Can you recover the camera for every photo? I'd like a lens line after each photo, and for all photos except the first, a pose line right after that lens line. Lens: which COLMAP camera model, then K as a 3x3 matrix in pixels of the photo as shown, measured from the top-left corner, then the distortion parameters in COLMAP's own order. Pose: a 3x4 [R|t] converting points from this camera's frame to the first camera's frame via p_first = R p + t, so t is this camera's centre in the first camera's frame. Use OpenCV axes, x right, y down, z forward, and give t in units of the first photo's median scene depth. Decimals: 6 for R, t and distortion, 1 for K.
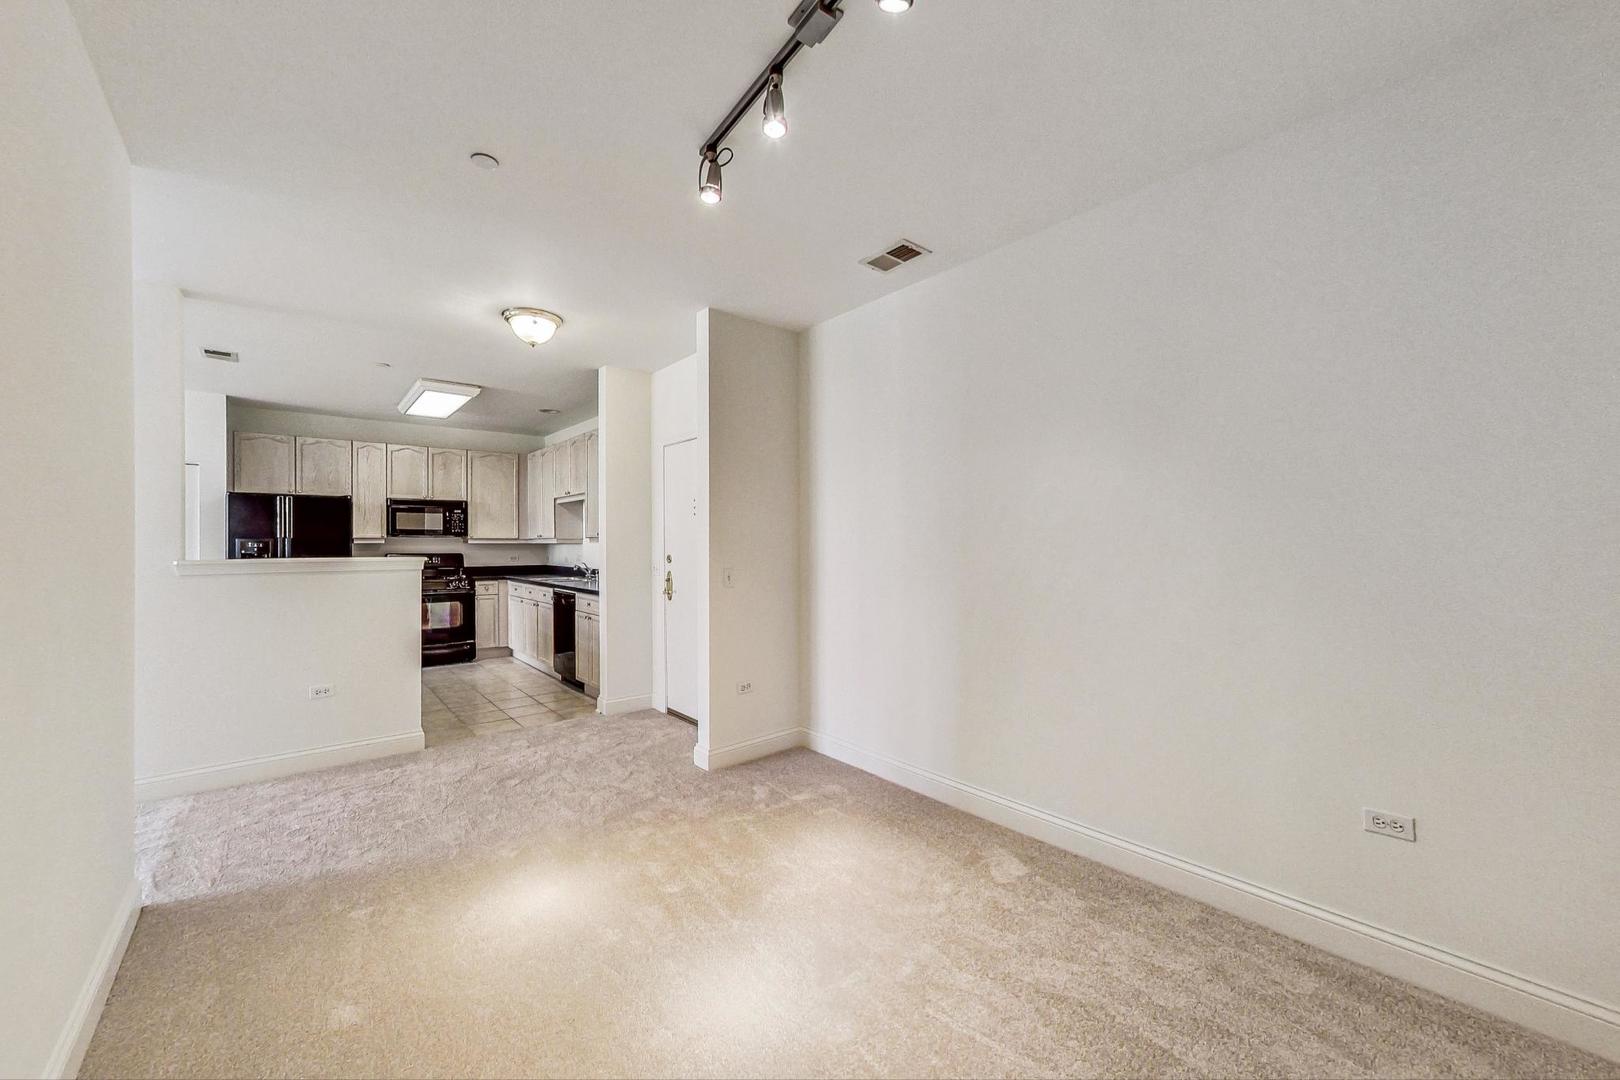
lens RADIAL K [[656.9, 0, 836.1], [0, 656.9, 538.9], [0, 0, 1]] dist [-0.001136, -0.000262]
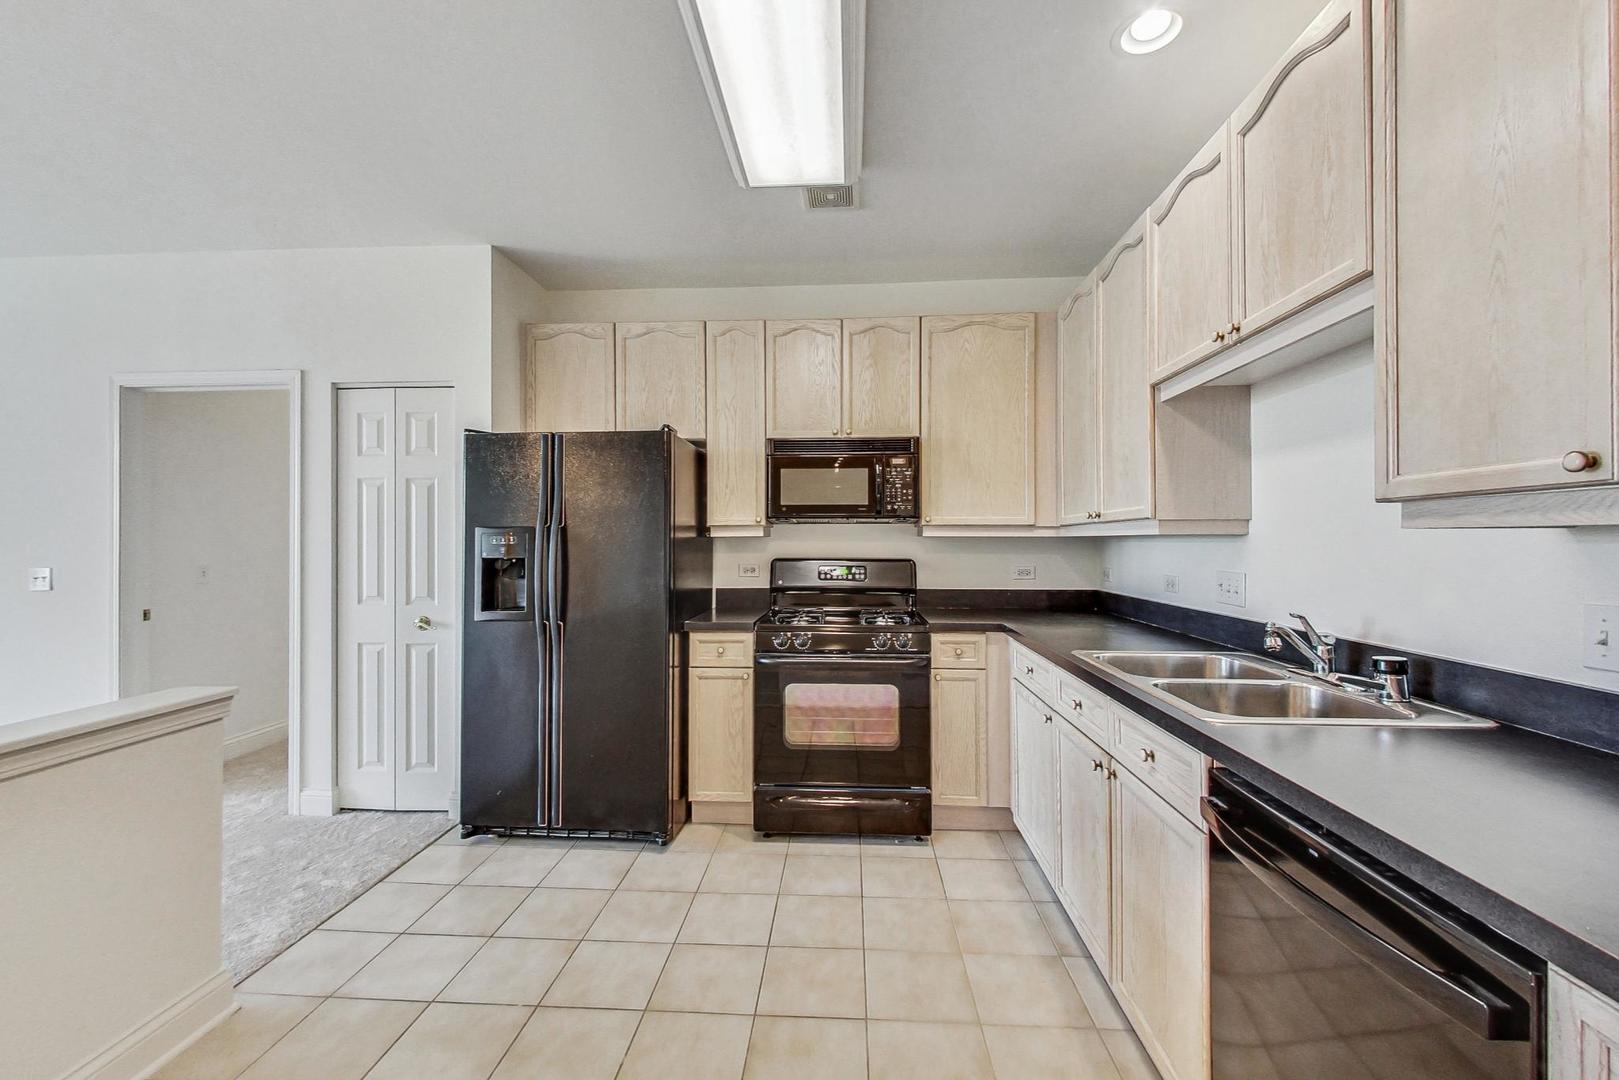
lens RADIAL K [[656.5, 0, 817.0], [0, 656.5, 545.0], [0, 0, 1]] dist [-0.001136, -0.000262]
pose [[0.730150, 0.003019, -0.683280, -0.333341], [0.005891, 0.999925, 0.010713, 0.007741], [0.683261, -0.011848, 0.730078, 0.669376]]
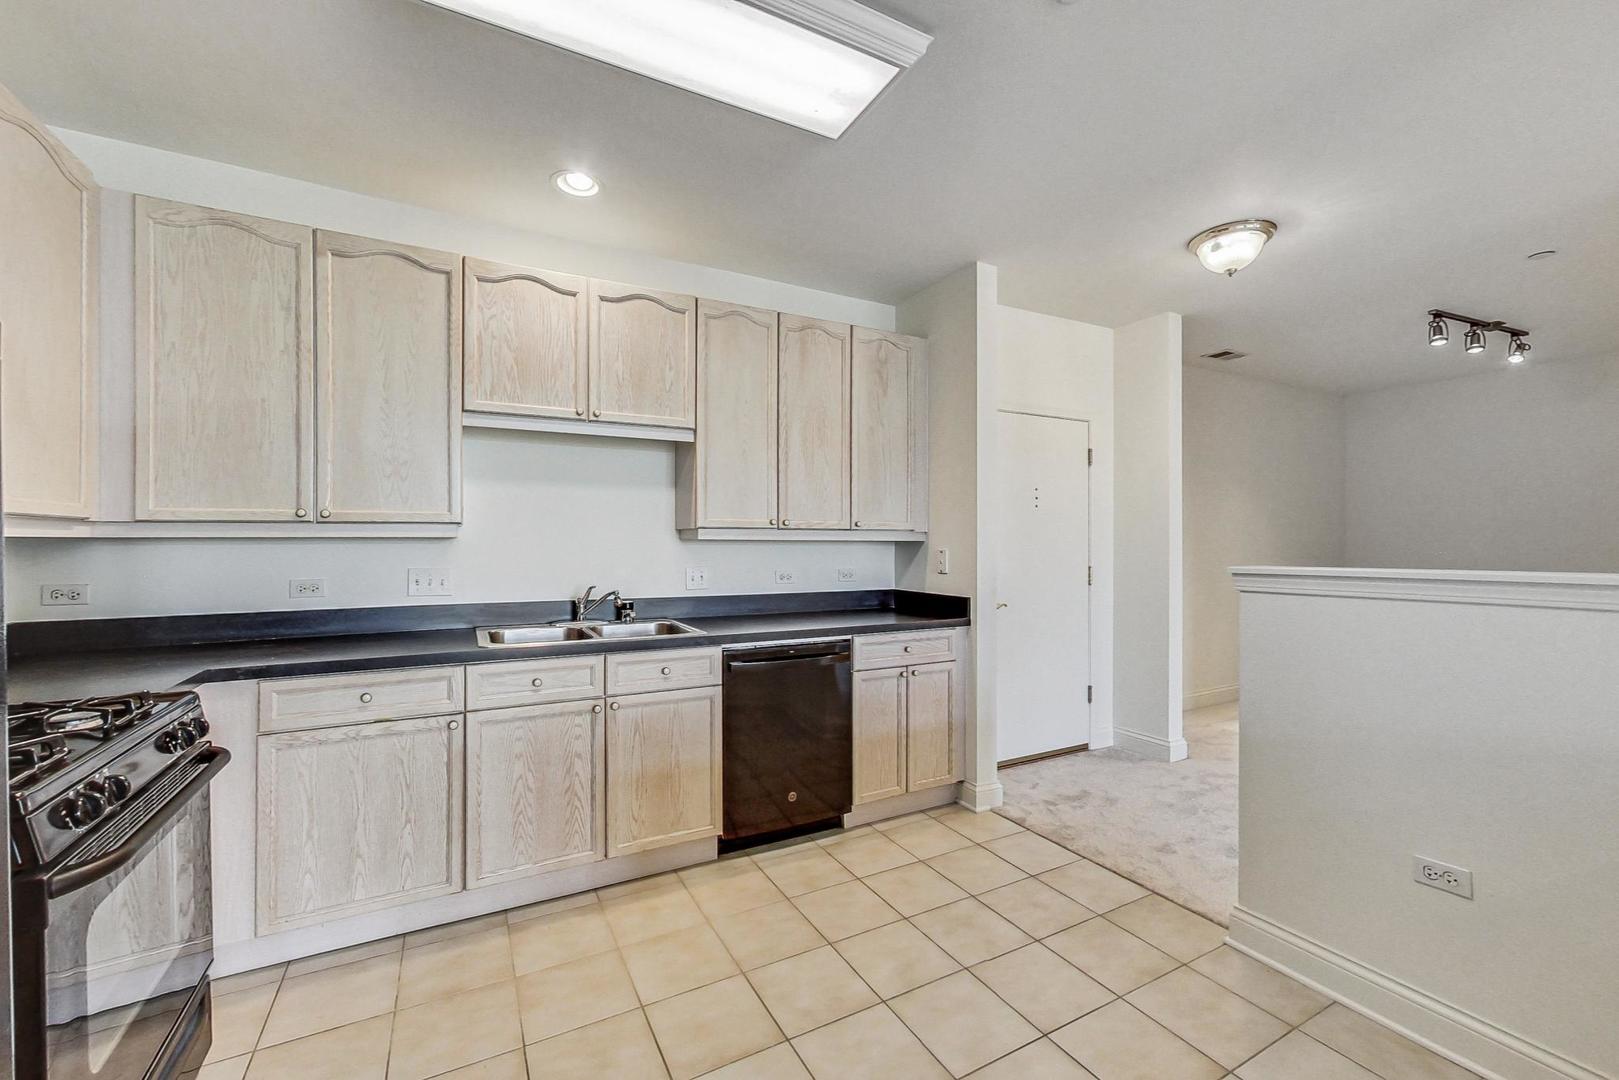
lens RADIAL K [[656.5, 0, 806.7], [0, 656.5, 542.1], [0, 0, 1]] dist [-0.001136, -0.000262]
pose [[0.215536, 0.000544, 0.976496, -0.727367], [-0.008735, 0.999961, 0.001371, 0.006295], [-0.976457, -0.008825, 0.215532, 0.742897]]
